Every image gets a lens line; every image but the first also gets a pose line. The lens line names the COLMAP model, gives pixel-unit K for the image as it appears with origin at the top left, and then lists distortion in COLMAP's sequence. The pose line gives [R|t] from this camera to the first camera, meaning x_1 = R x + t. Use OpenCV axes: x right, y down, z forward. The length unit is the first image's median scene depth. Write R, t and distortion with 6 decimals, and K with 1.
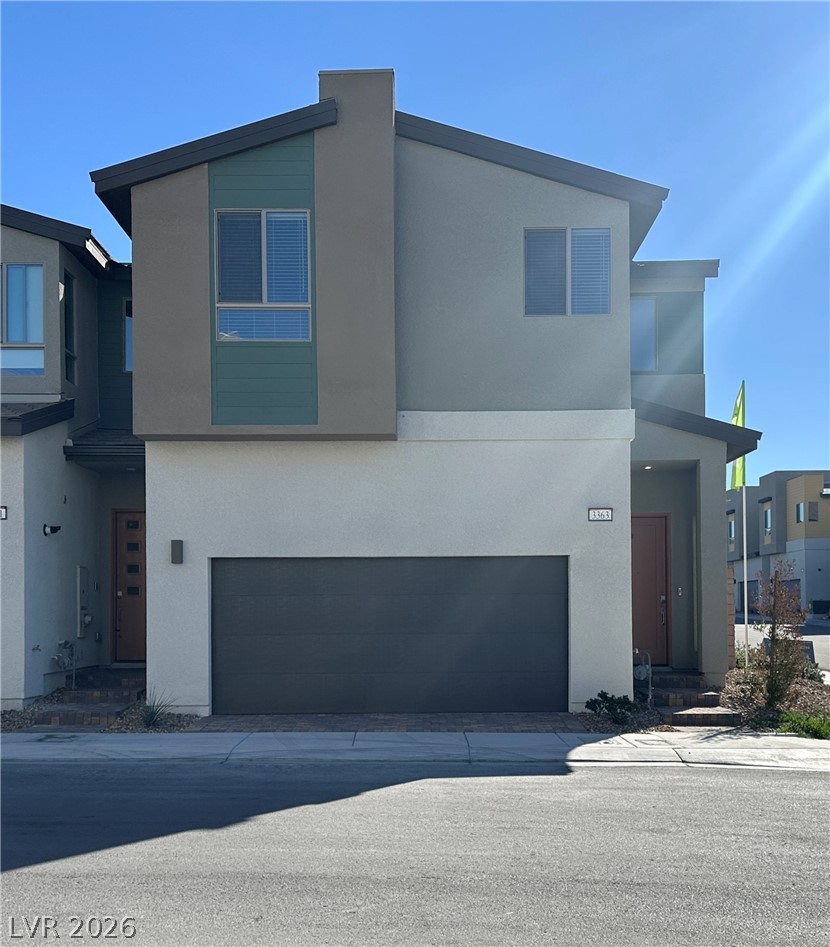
lens RADIAL K [[750.1, 0, 415.0], [0, 750.1, 473.5], [0, 0, 1]] dist [0.028634, -0.004187]
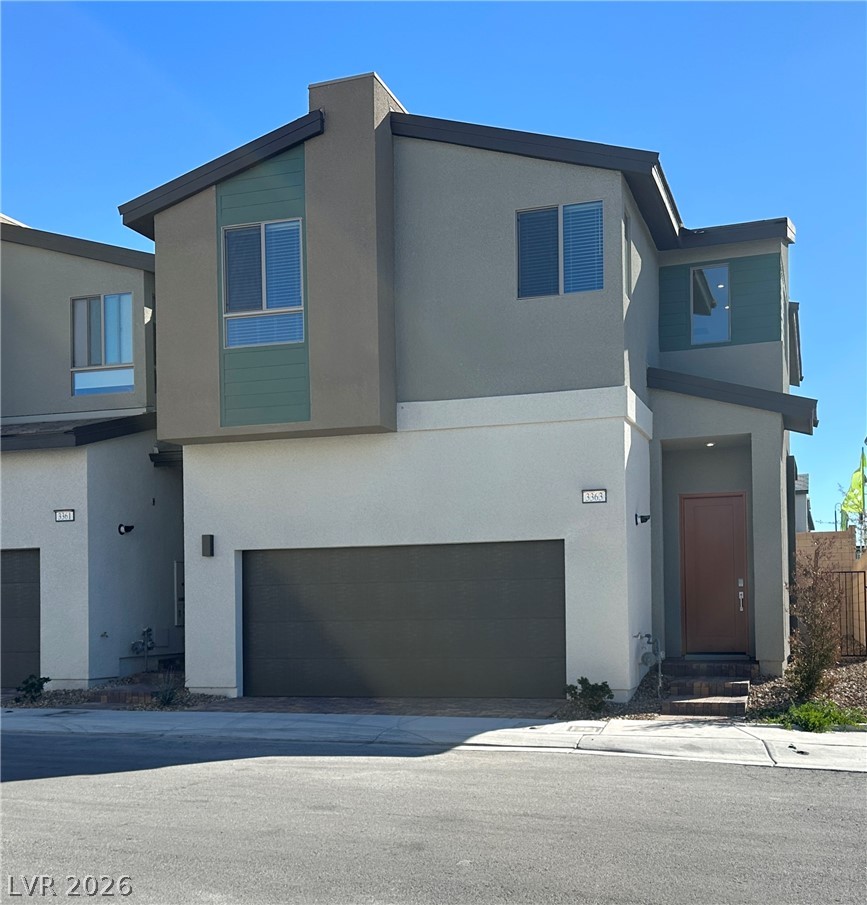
lens RADIAL K [[736.0, 0, 433.5], [0, 736.0, 465.9], [0, 0, 1]] dist [0.023634, 0.003279]
pose [[0.978475, -0.047231, -0.200889, 0.228373], [0.047048, 0.998876, -0.005689, 0.010821], [0.200932, -0.003885, 0.979597, 0.024259]]
